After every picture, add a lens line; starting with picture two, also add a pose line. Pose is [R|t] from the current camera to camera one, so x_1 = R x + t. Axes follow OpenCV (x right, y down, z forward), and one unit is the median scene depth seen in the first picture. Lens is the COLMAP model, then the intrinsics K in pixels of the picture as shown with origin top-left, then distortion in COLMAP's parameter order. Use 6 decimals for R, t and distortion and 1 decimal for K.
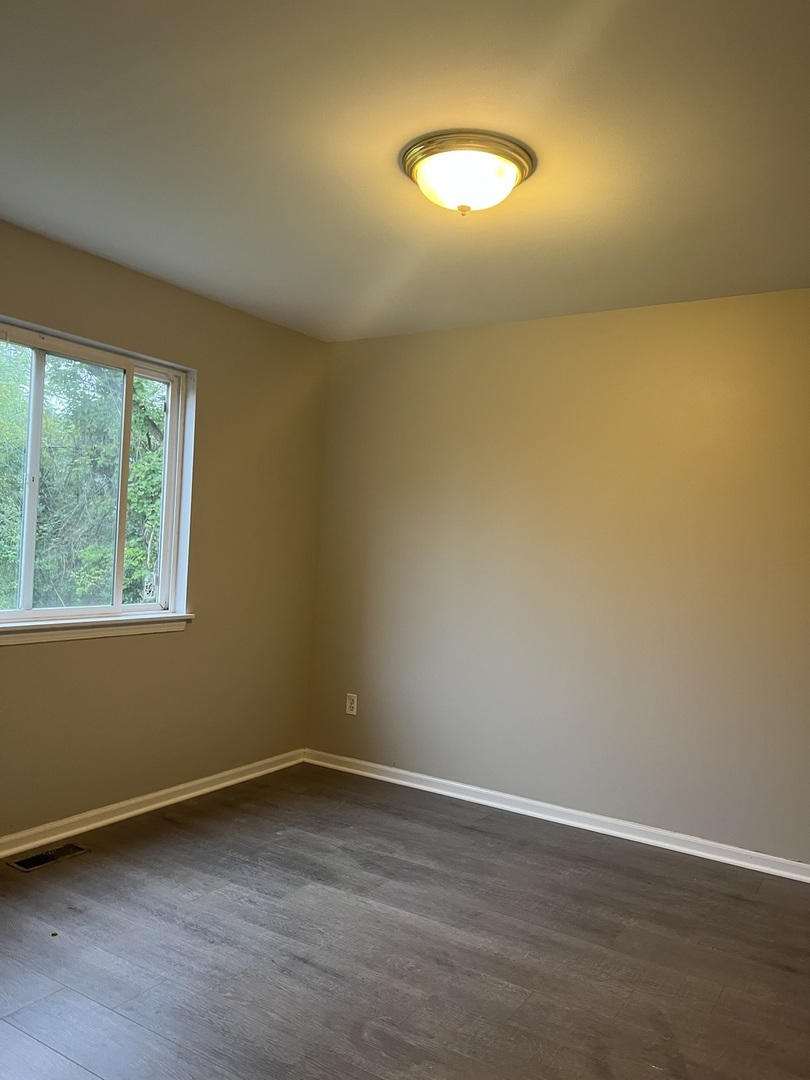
lens RADIAL K [[813.2, 0, 405.0], [0, 813.2, 540.0], [0, 0, 1]] dist [0.092137, -0.121279]
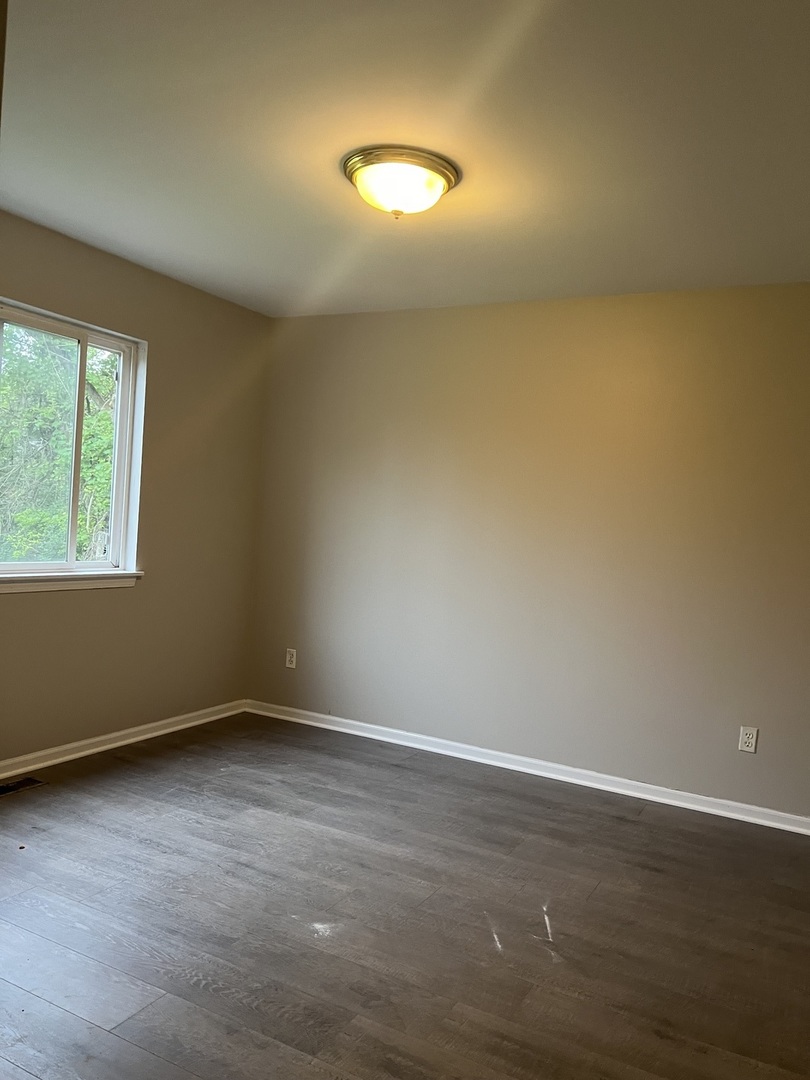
lens RADIAL K [[813.2, 0, 405.0], [0, 813.2, 540.0], [0, 0, 1]] dist [0.092137, -0.121279]
pose [[0.997249, 0.017647, 0.071991, 0.006907], [-0.020083, 0.999245, 0.033252, 0.008001], [-0.071349, -0.034606, 0.996851, -0.120520]]
